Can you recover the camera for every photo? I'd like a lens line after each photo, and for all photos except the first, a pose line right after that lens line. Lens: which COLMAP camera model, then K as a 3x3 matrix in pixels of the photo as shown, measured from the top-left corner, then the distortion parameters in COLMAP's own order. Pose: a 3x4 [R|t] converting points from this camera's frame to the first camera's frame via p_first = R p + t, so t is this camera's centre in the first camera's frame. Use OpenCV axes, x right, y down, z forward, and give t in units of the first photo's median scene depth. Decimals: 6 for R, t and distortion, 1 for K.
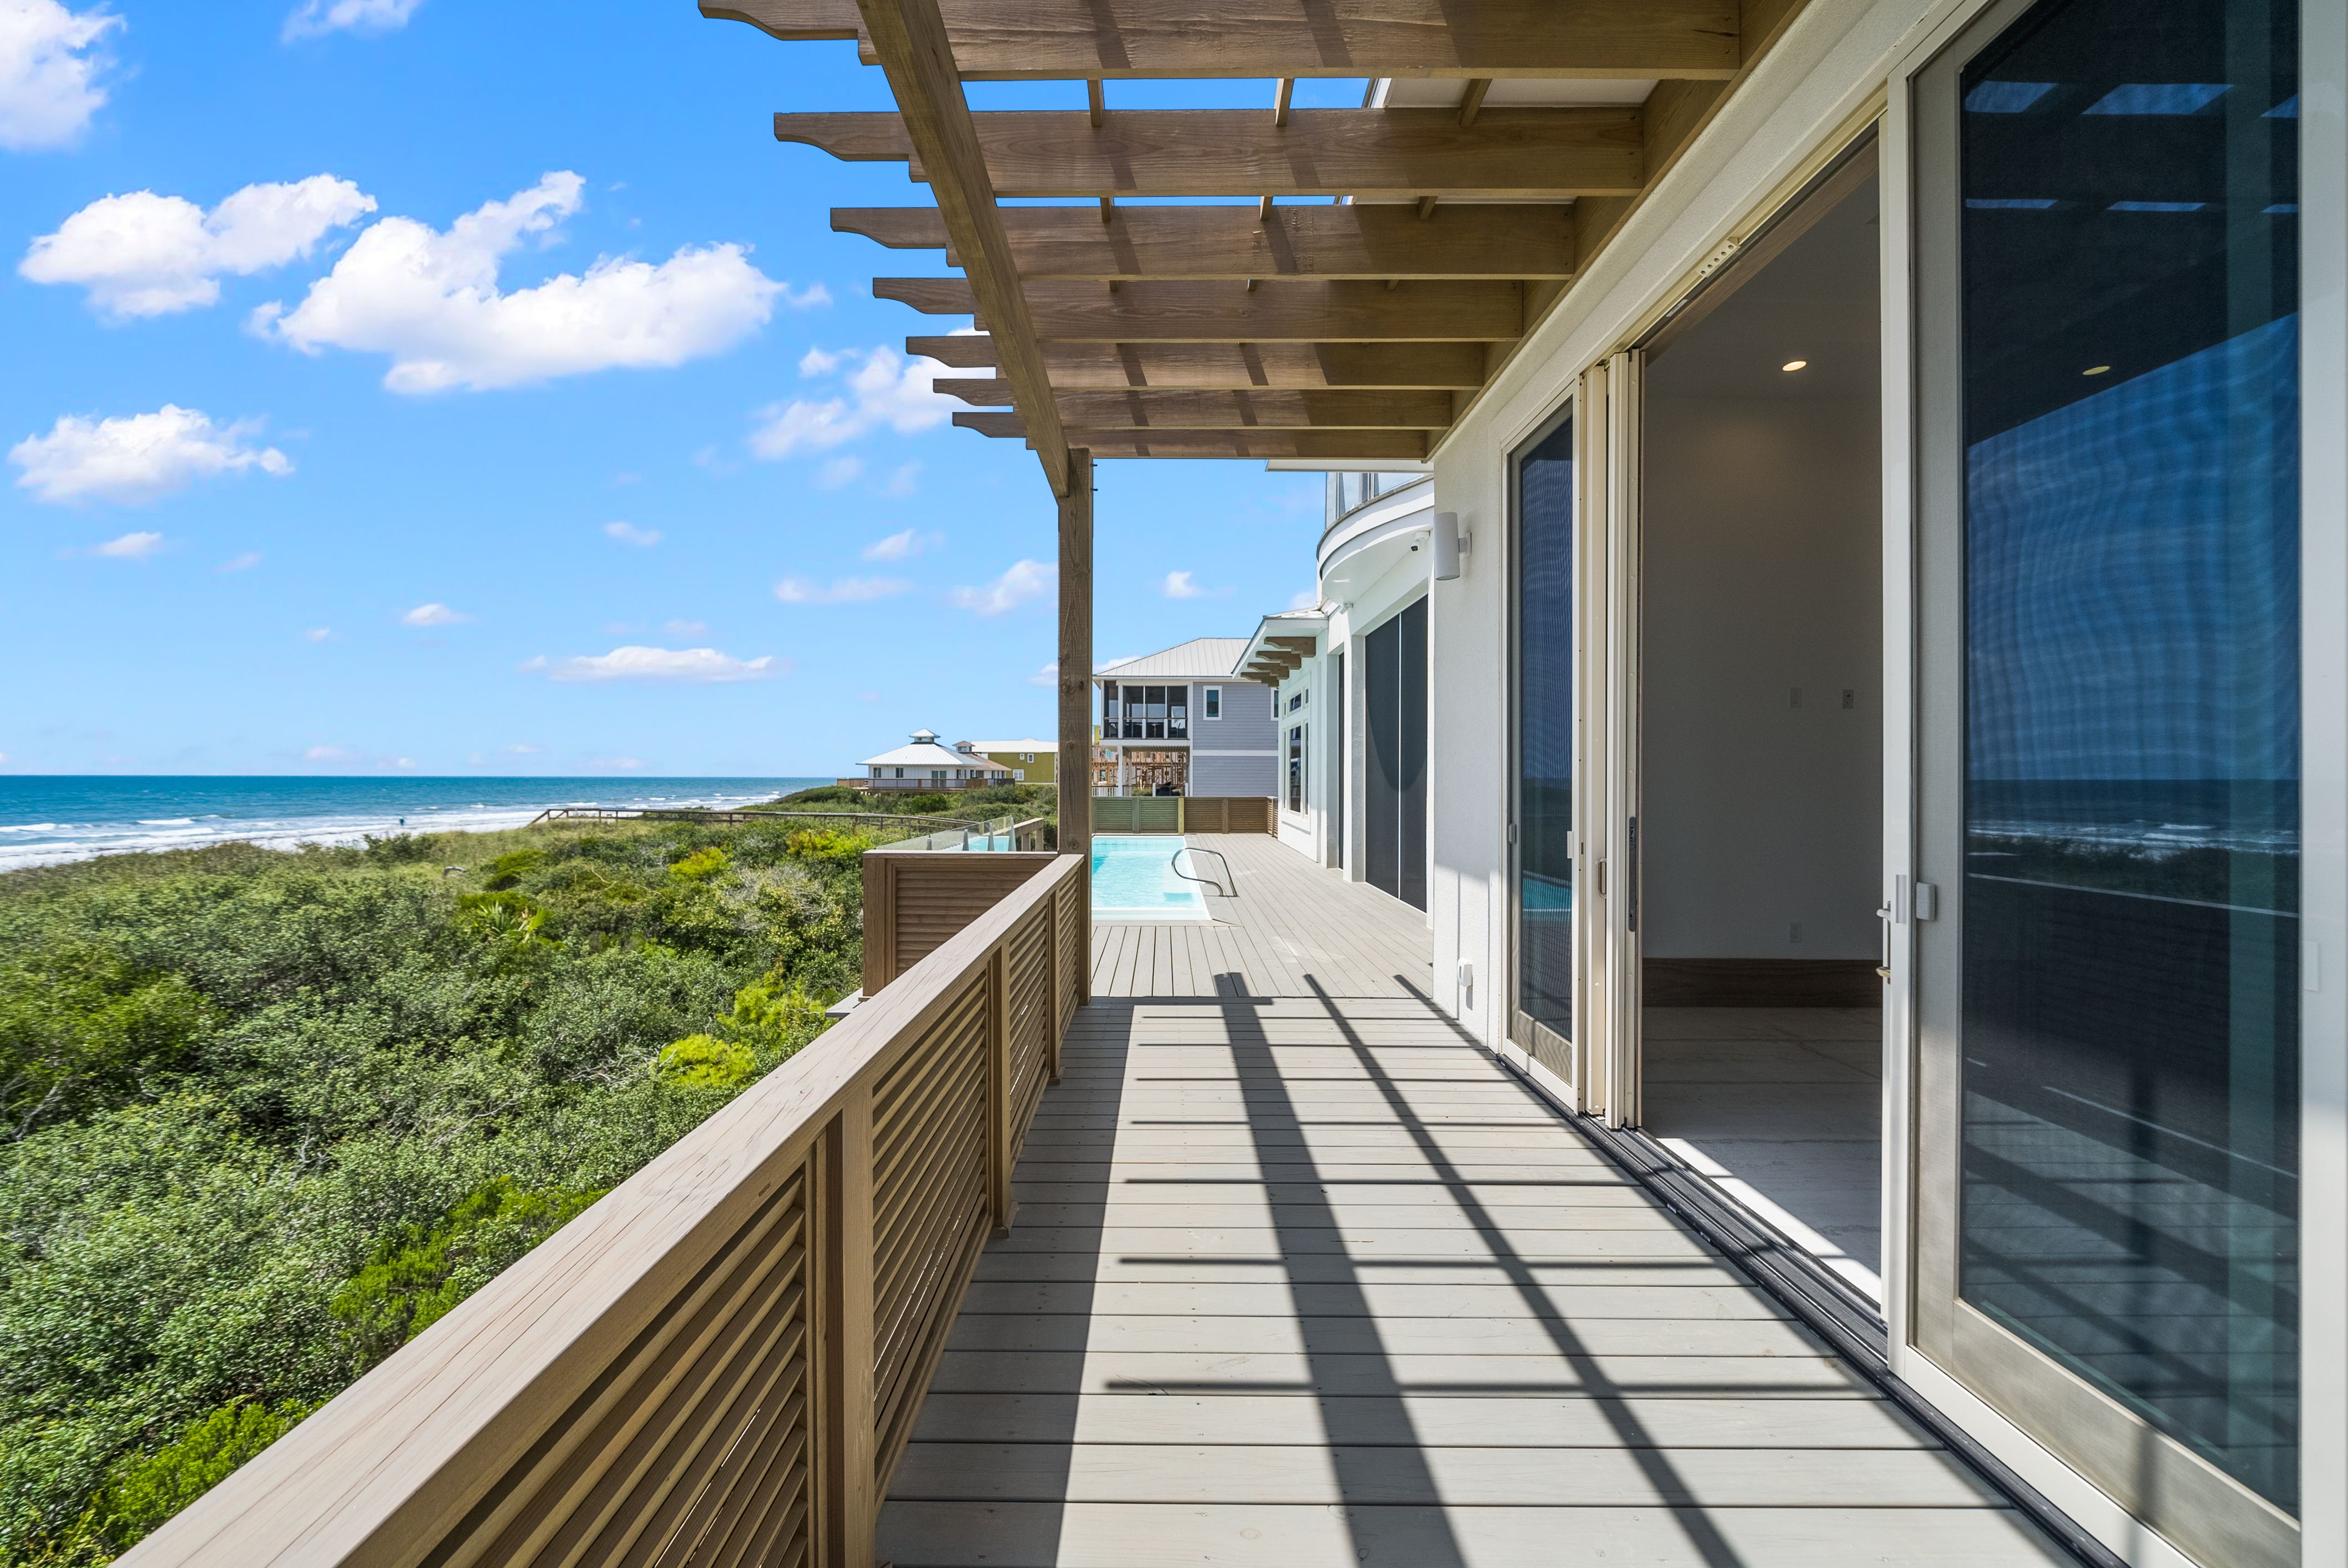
lens RADIAL K [[828.1, 0, 1171.1], [0, 828.1, 768.3], [0, 0, 1]] dist [-0.002006, 0.000085]
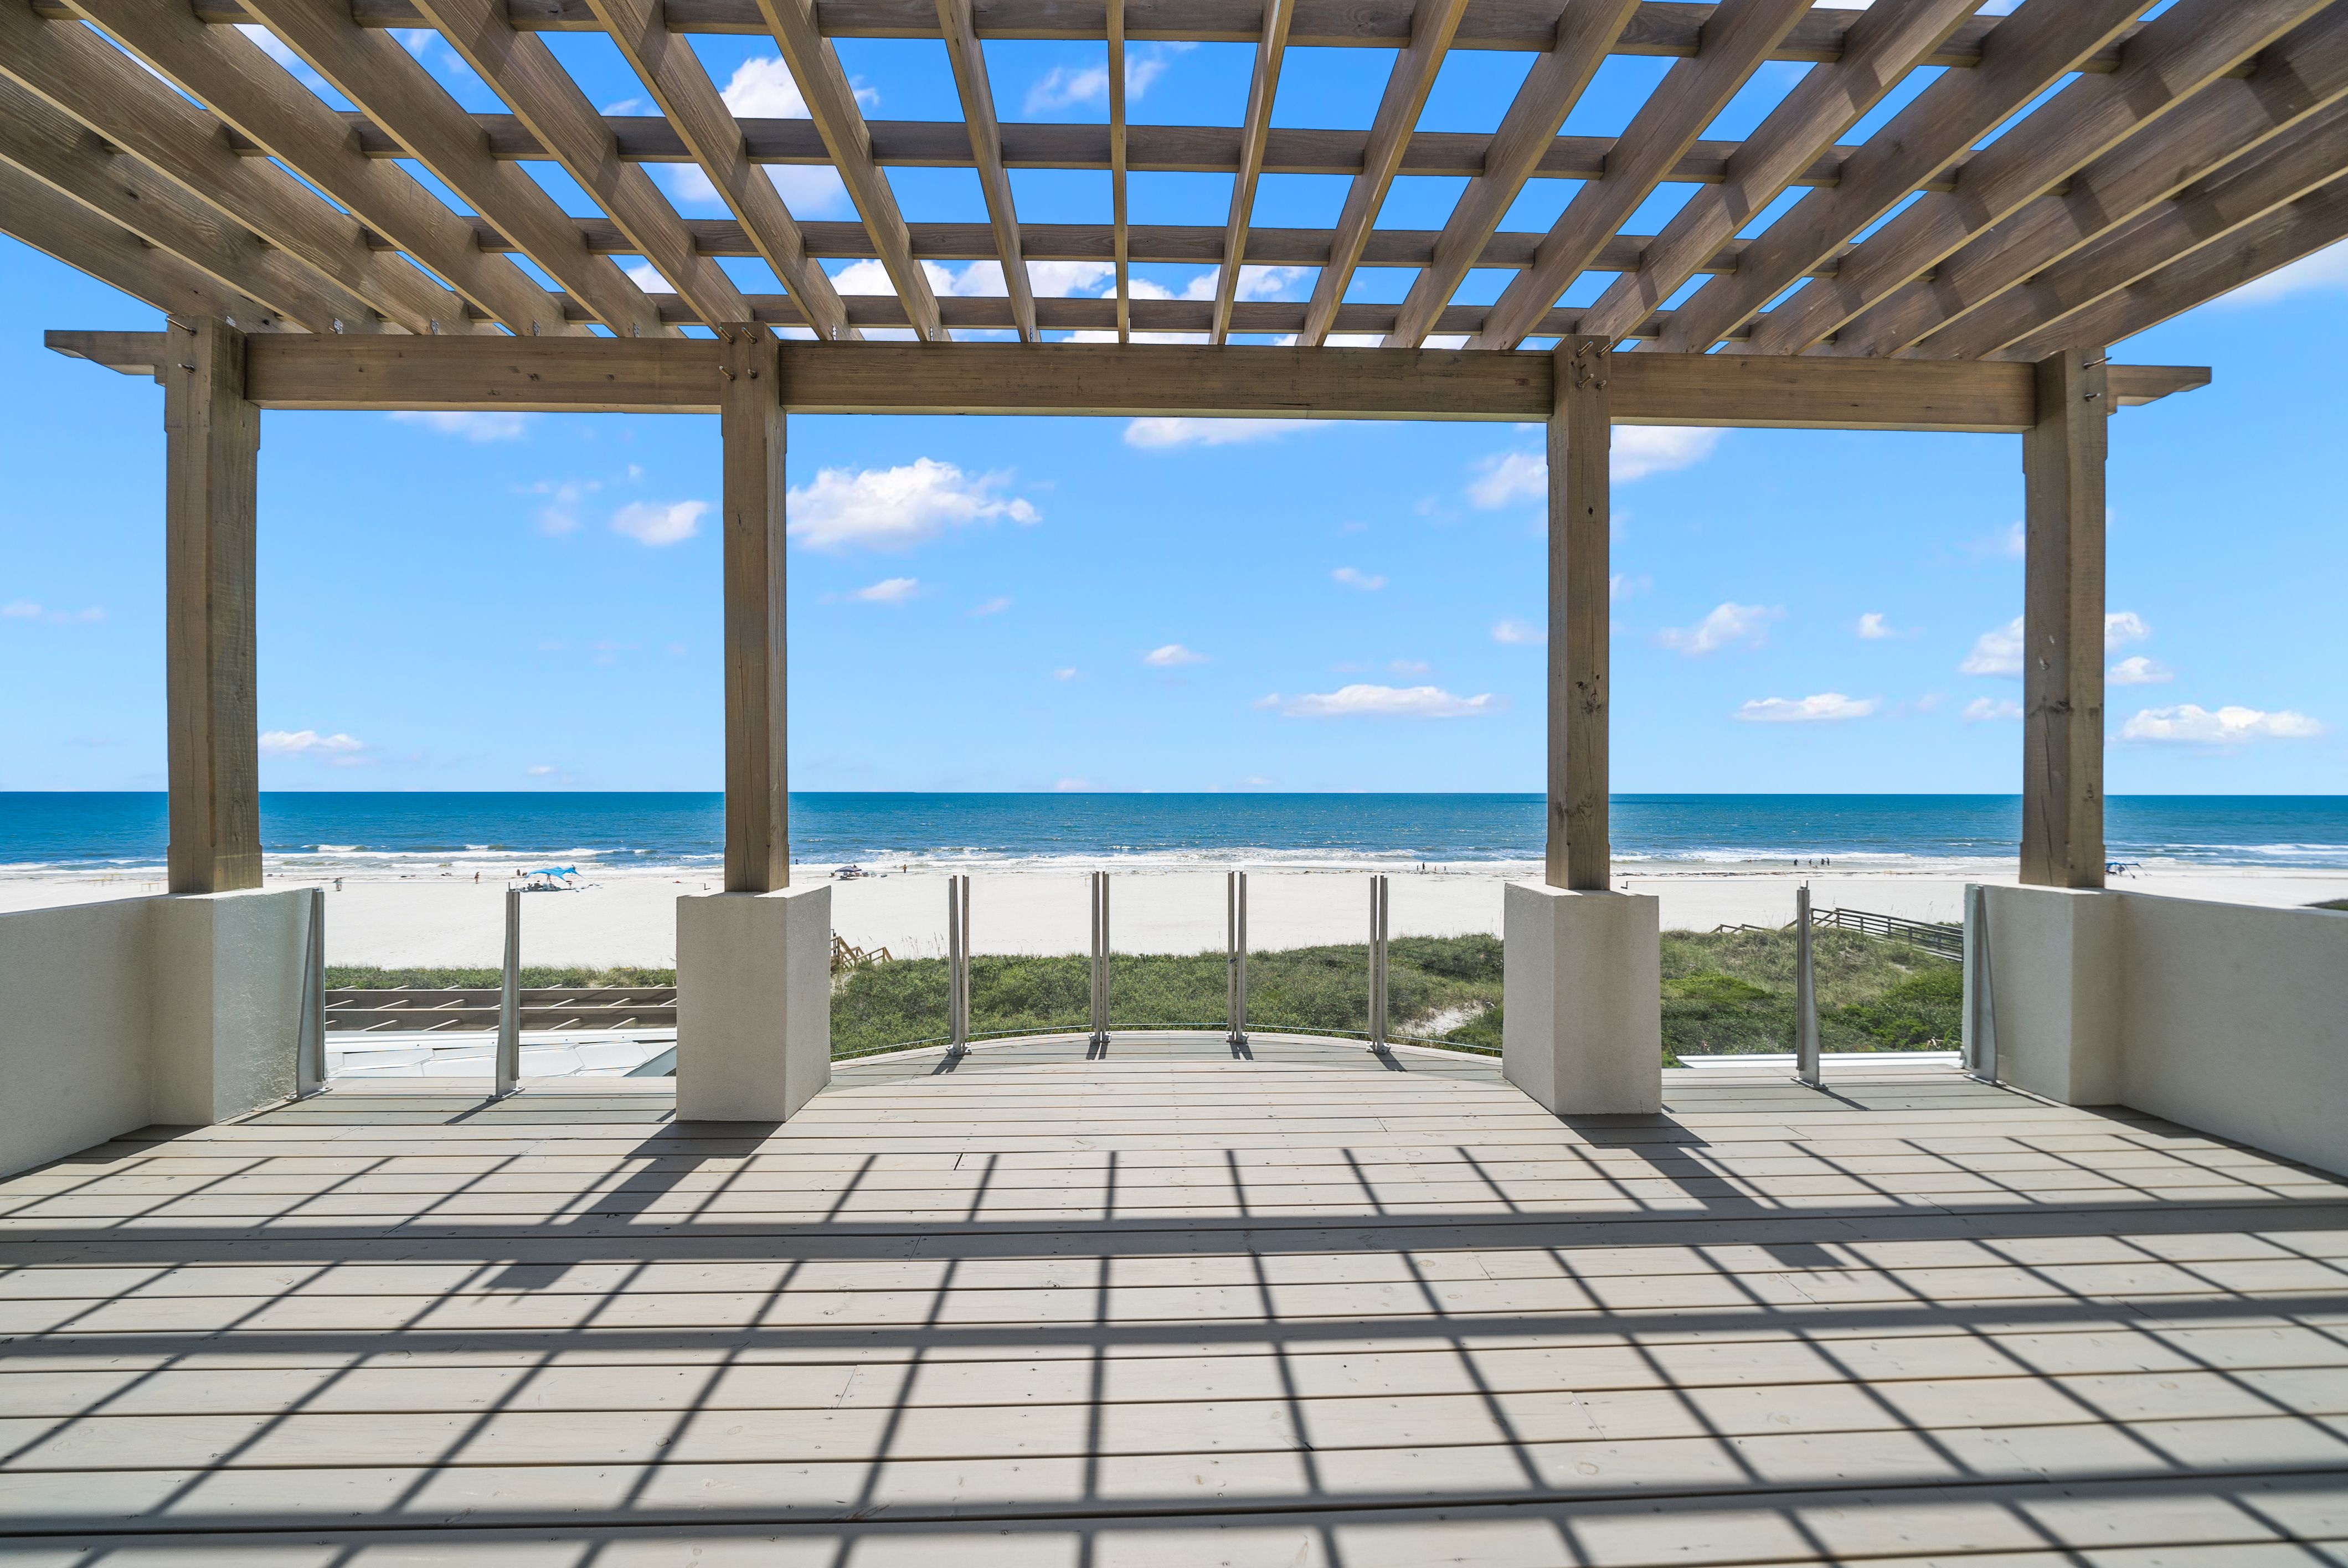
lens RADIAL K [[828.1, 0, 1129.4], [0, 828.1, 794.1], [0, 0, 1]] dist [-0.002006, 0.000085]
pose [[0.999992, -0.001466, -0.003655, -0.944143], [0.001501, 0.999953, 0.009578, -0.016786], [0.003641, -0.009583, 0.999947, -0.070254]]
